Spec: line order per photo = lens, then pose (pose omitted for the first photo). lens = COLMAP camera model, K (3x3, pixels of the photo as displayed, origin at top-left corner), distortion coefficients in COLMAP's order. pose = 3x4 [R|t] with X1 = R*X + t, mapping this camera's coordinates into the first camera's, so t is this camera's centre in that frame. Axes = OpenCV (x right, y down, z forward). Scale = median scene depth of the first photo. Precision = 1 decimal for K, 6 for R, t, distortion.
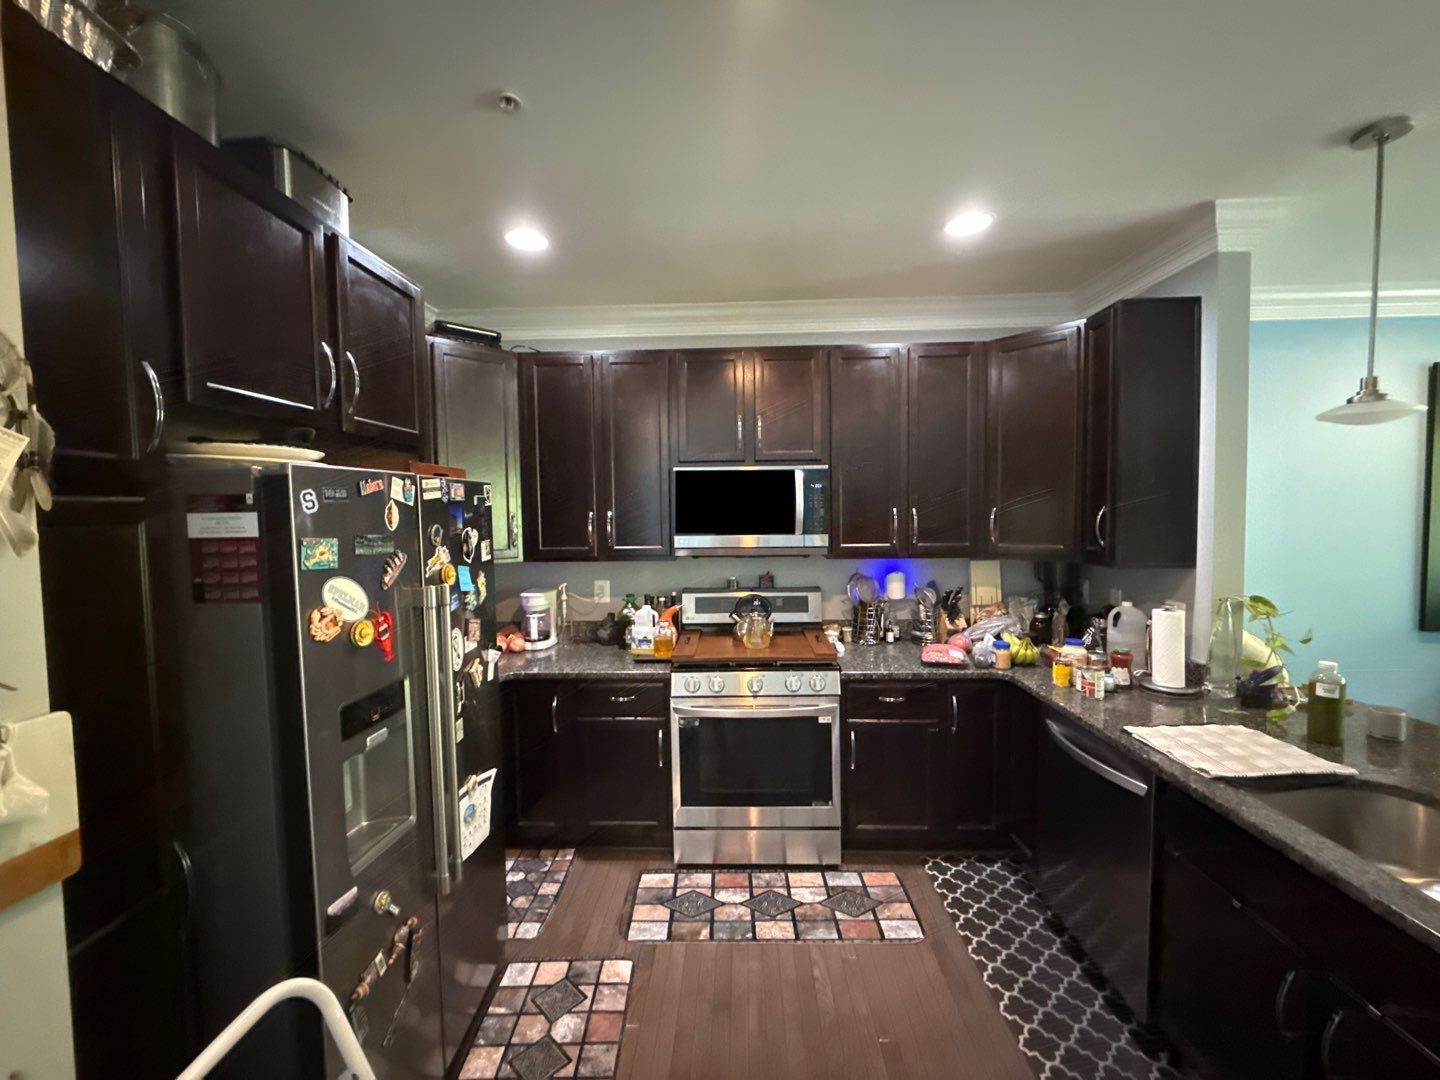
lens RADIAL K [[572.9, 0, 719.8], [0, 572.9, 539.9], [0, 0, 1]] dist [0.000888, 0.000130]
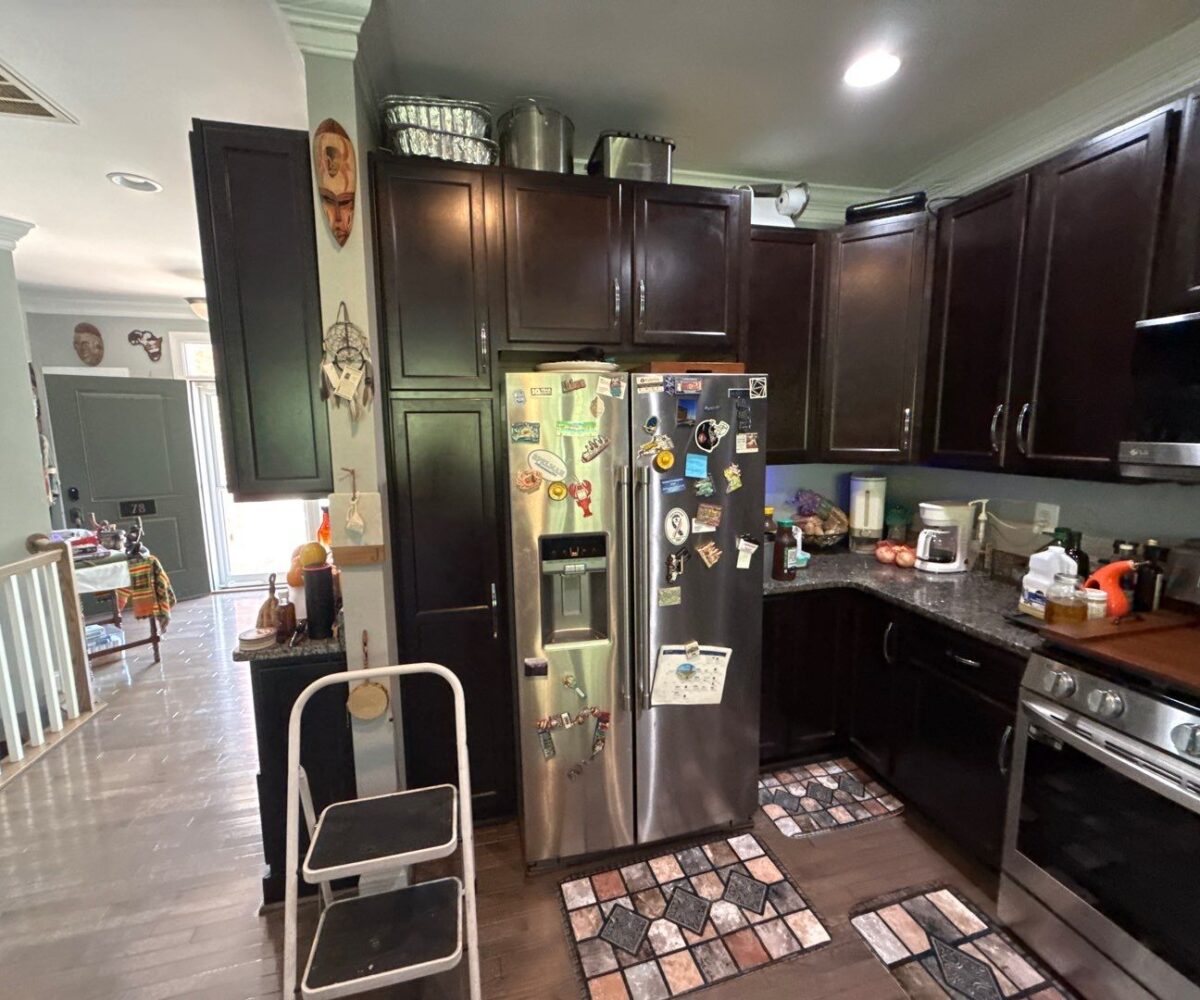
lens RADIAL K [[531.7, 0, 599.4], [0, 531.7, 499.6], [0, 0, 1]] dist [0.001341, -0.000560]
pose [[0.281234, 0.142197, -0.949046, 0.362603], [-0.042007, 0.989837, 0.135860, 0.000311], [0.958719, 0.001659, 0.284349, 0.400851]]
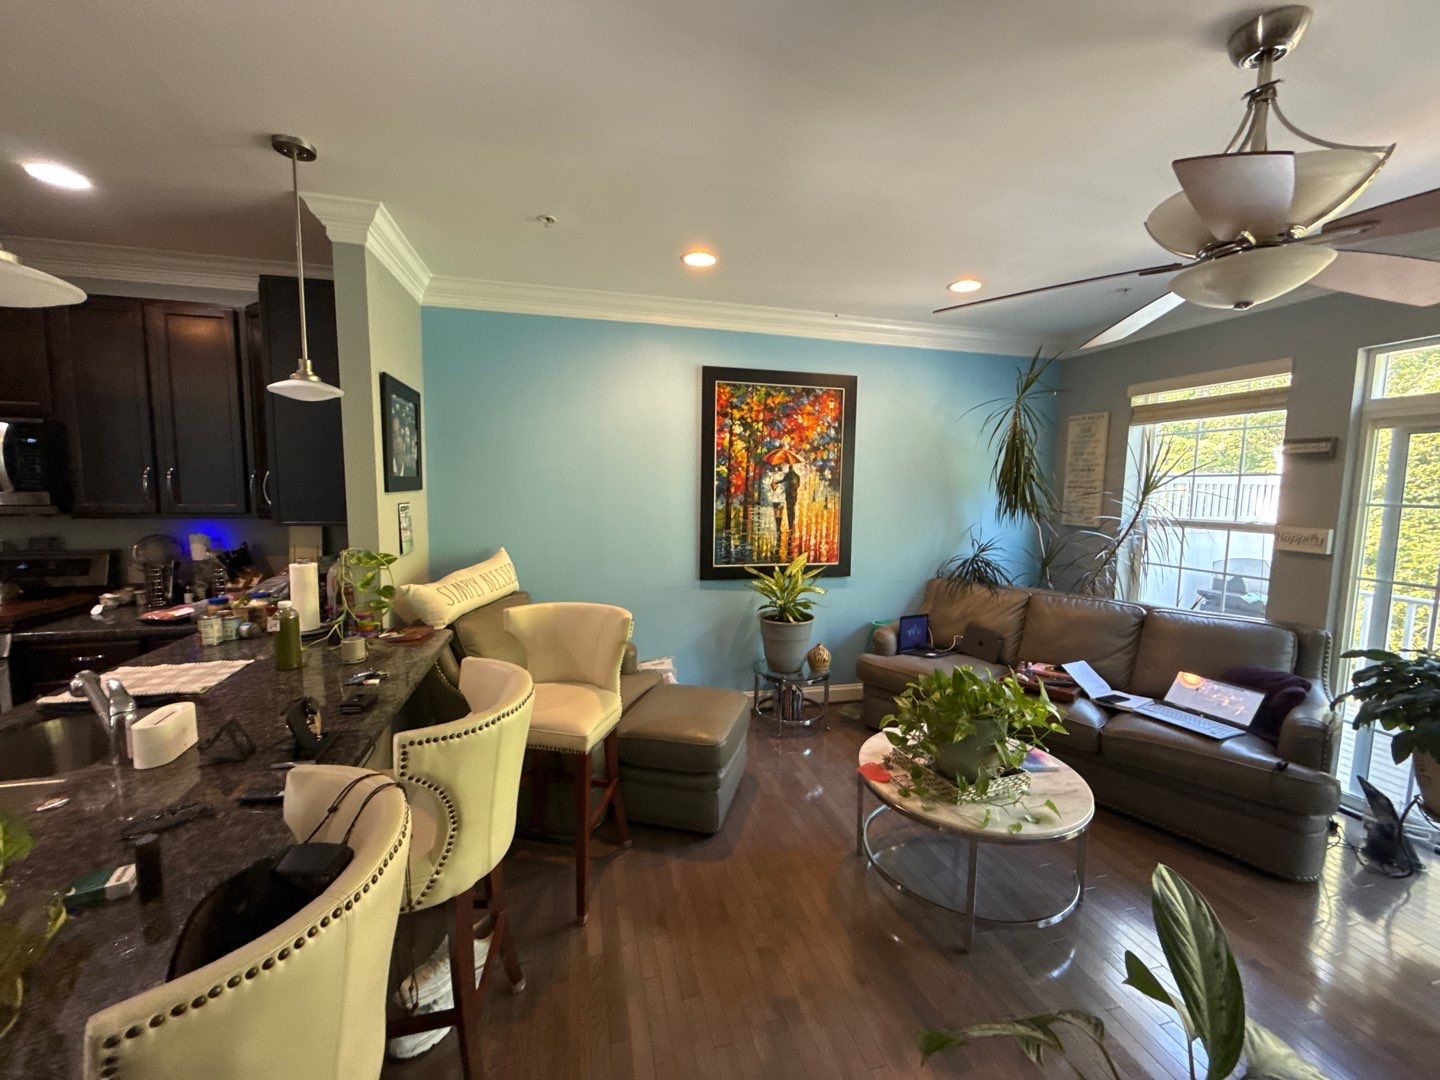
lens RADIAL K [[572.9, 0, 720.7], [0, 572.9, 539.8], [0, 0, 1]] dist [0.000888, 0.000130]
pose [[0.958640, -0.003178, 0.284603, 1.183244], [-0.009900, 0.998960, 0.044501, 0.017462], [-0.284448, -0.045478, 0.957612, -0.286646]]
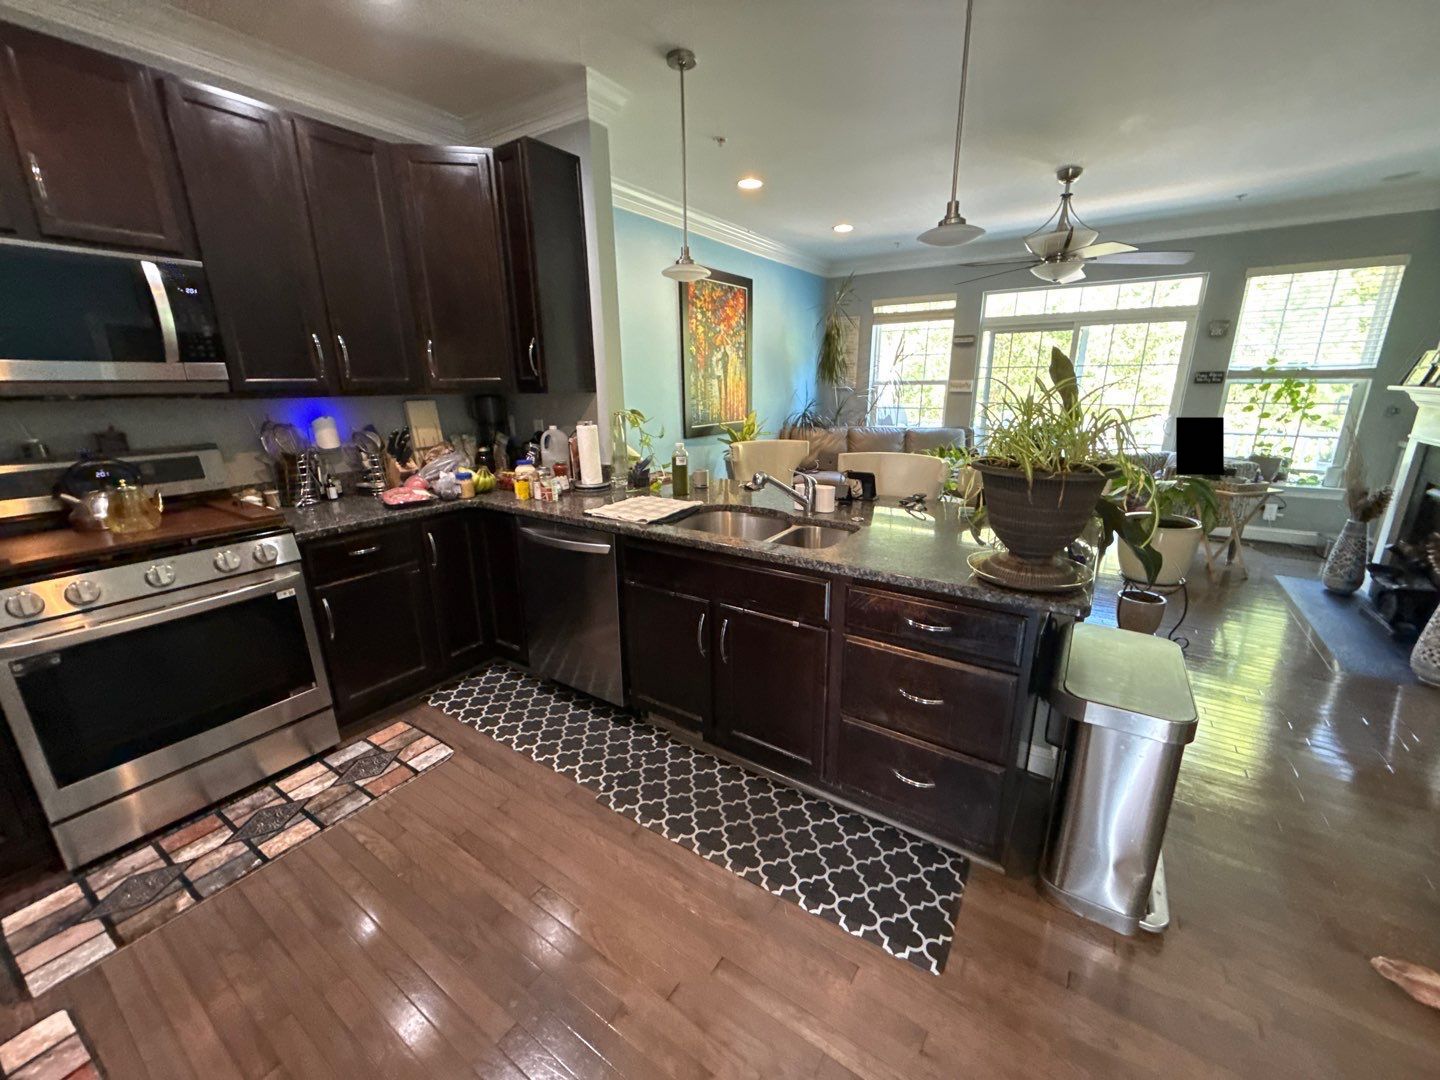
lens RADIAL K [[572.9, 0, 716.0], [0, 572.9, 539.4], [0, 0, 1]] dist [0.000888, 0.000130]
pose [[0.532417, -0.220573, 0.817239, -0.155404], [0.046525, 0.971619, 0.231930, 0.082947], [-0.845202, -0.085461, 0.527569, 0.058322]]
